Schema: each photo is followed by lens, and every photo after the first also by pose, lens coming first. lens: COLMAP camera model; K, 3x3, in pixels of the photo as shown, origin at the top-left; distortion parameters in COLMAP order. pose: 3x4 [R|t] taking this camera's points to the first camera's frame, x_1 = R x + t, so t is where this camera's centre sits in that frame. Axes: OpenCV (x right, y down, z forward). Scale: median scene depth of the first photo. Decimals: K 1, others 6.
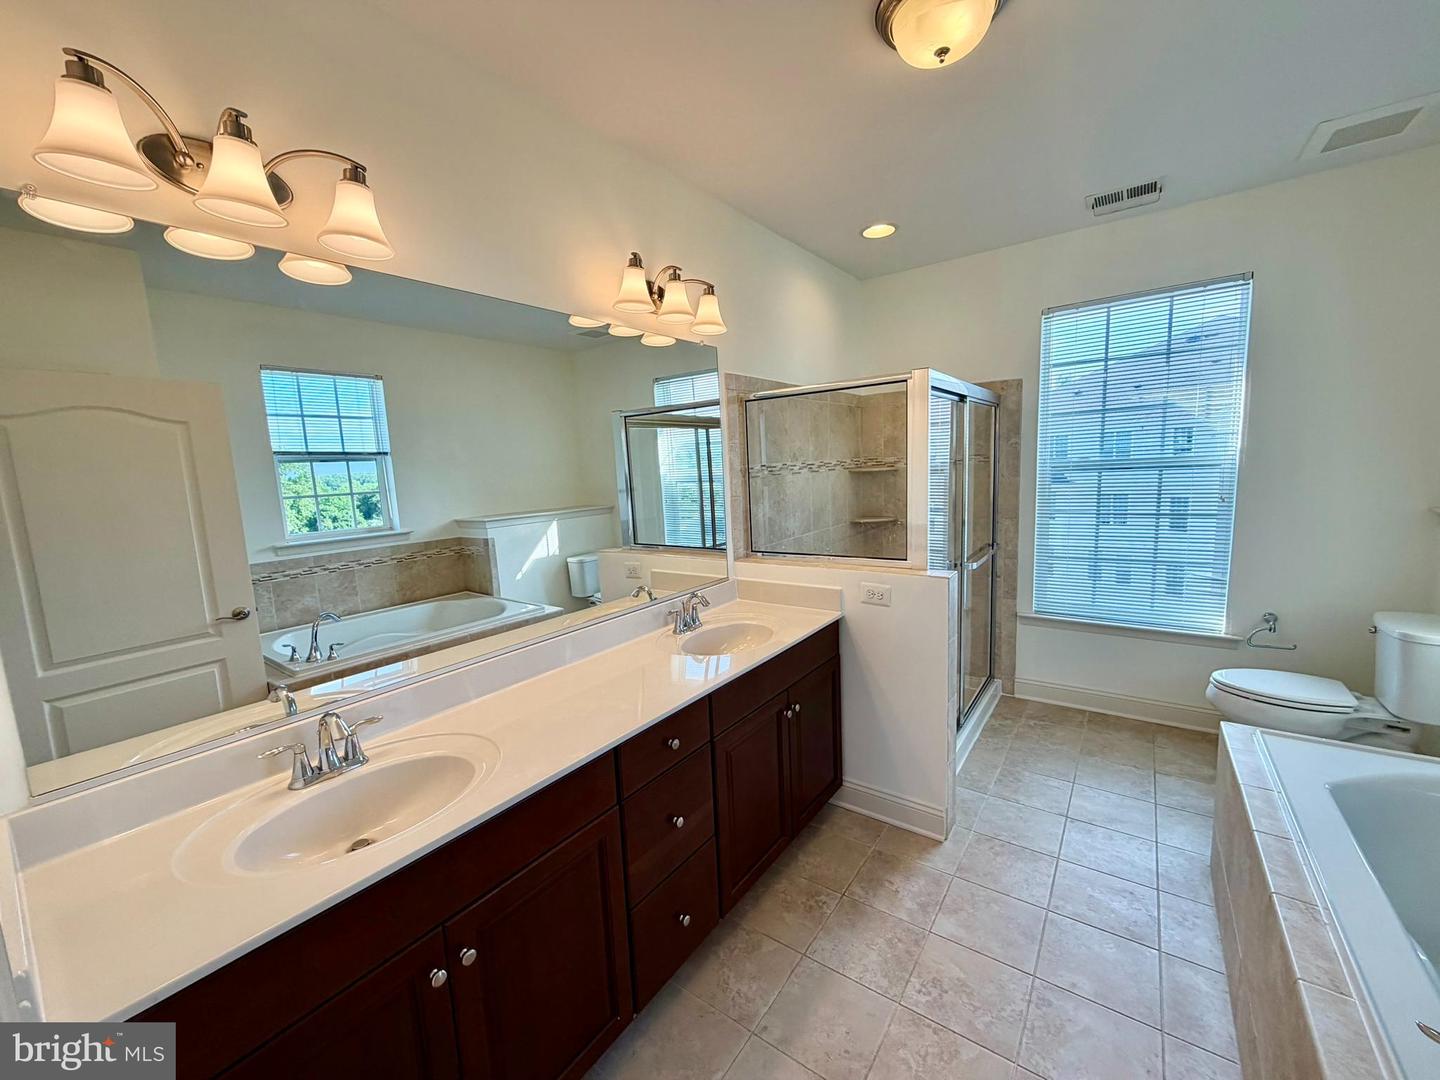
lens RADIAL K [[573.5, 0, 718.9], [0, 573.5, 541.0], [0, 0, 1]] dist [-0.001127, -0.000439]
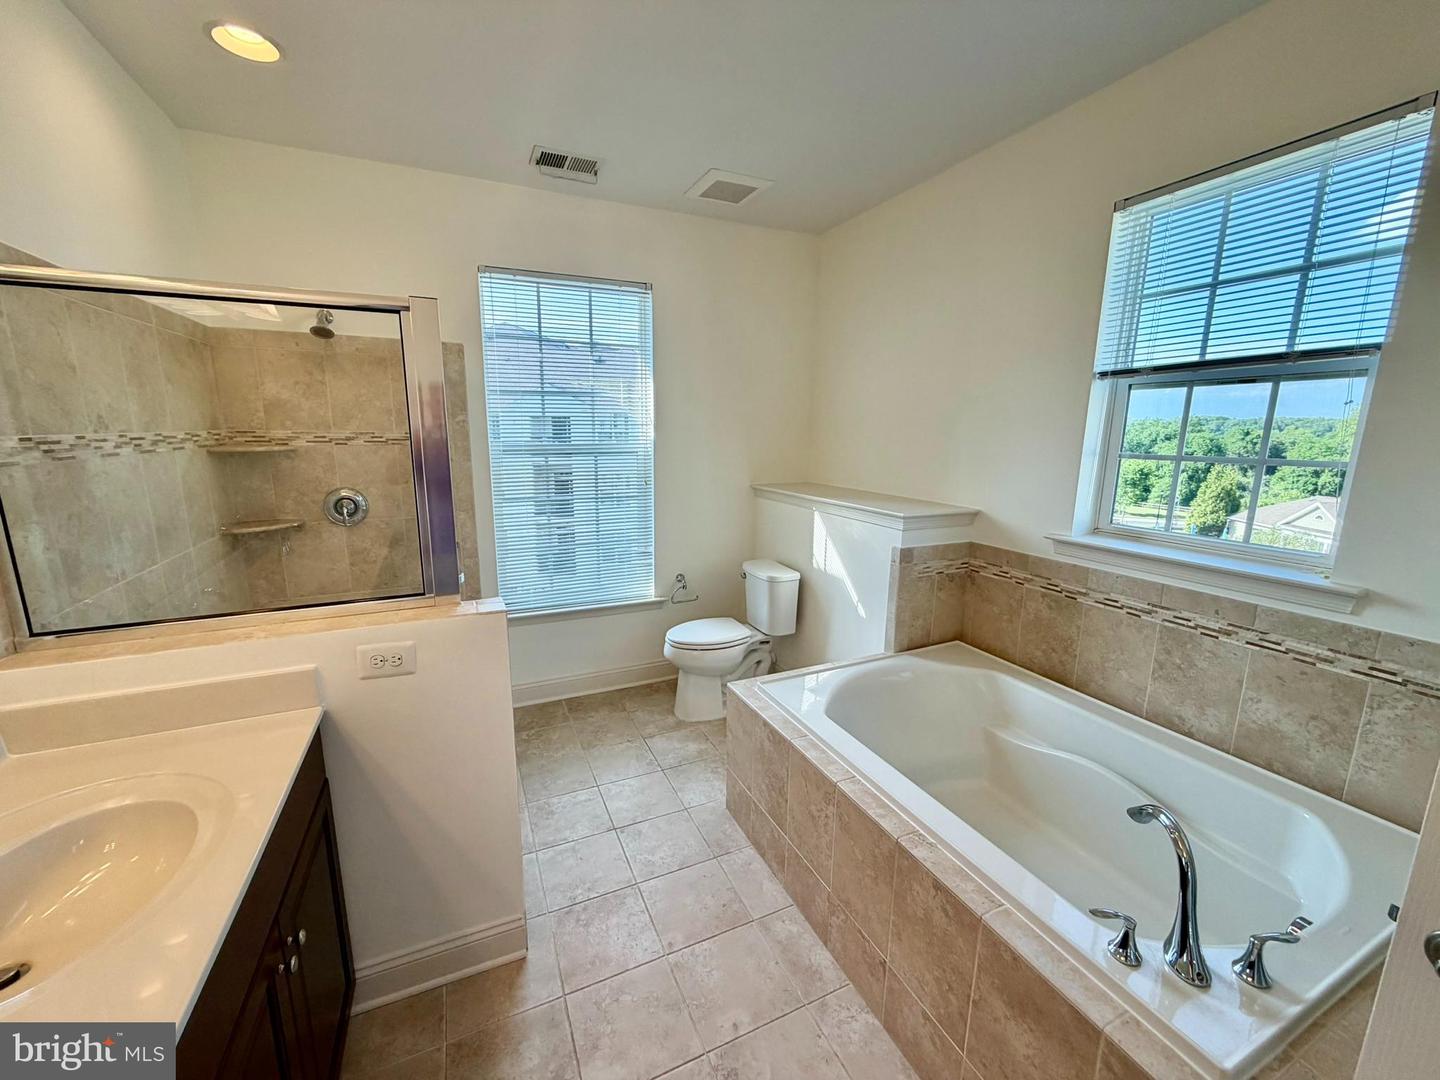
lens RADIAL K [[573.5, 0, 718.9], [0, 573.5, 541.0], [0, 0, 1]] dist [-0.001127, -0.000439]
pose [[0.487400, -0.118753, 0.865066, -0.055300], [0.085765, 0.992429, 0.087914, -0.045555], [-0.868956, 0.031343, 0.493895, 0.315330]]
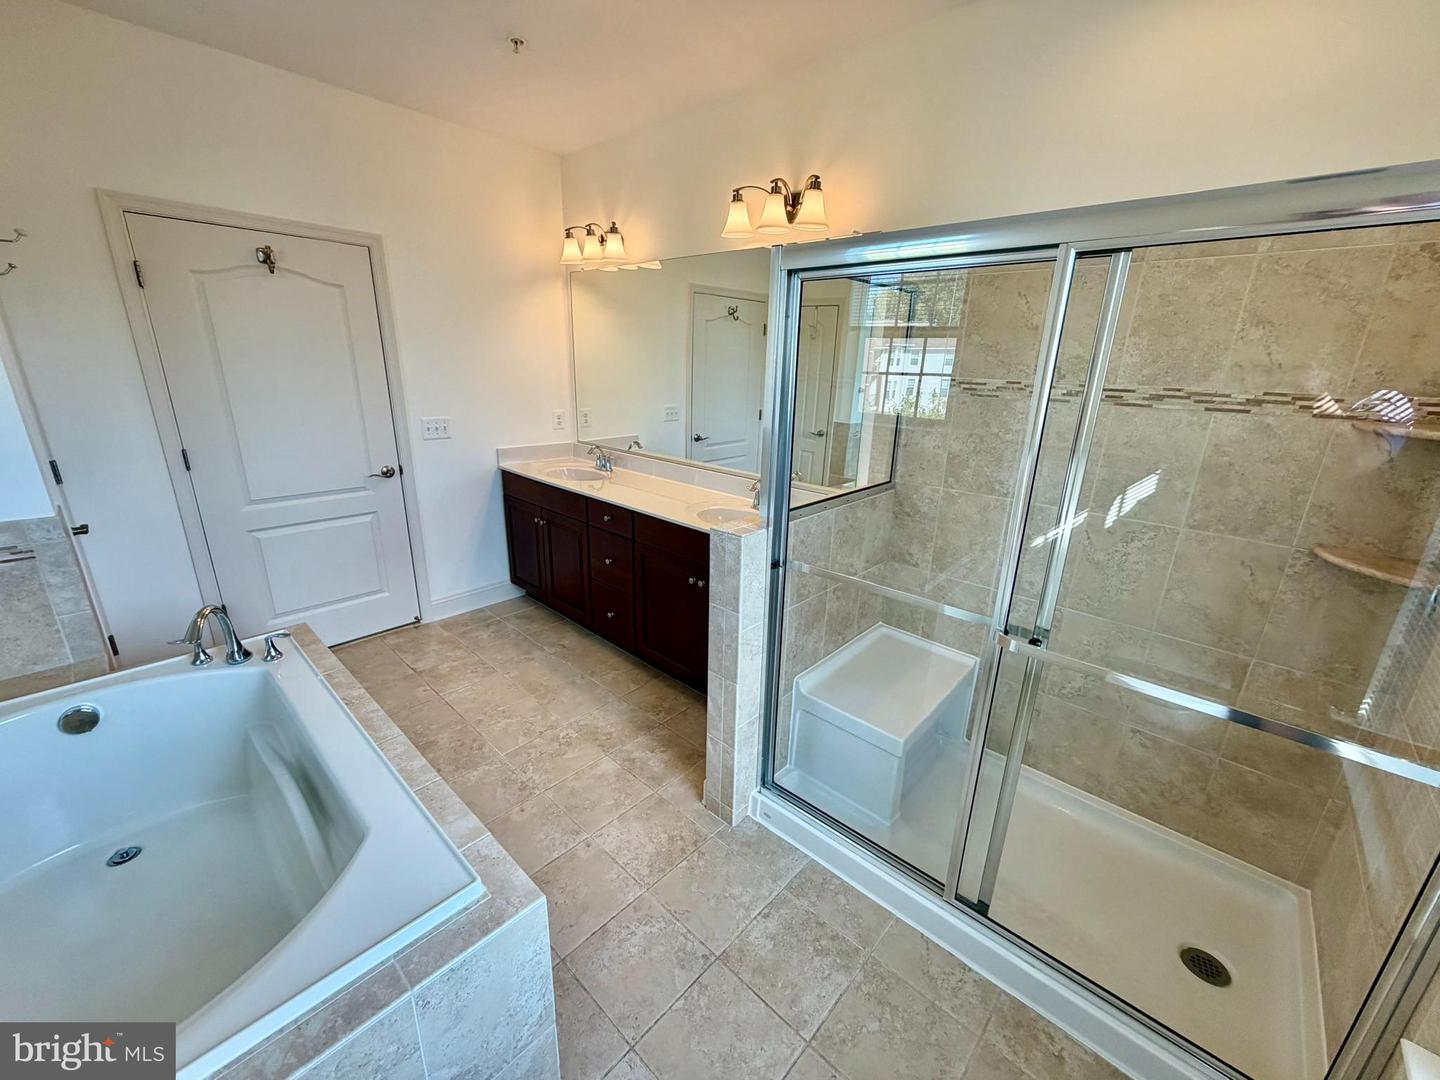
lens RADIAL K [[573.5, 0, 718.9], [0, 573.5, 541.0], [0, 0, 1]] dist [-0.001127, -0.000439]
pose [[-0.117362, 0.341769, -0.932427, 0.888702], [-0.149137, 0.922202, 0.356792, -0.162168], [0.981827, 0.180933, -0.057261, 0.802098]]
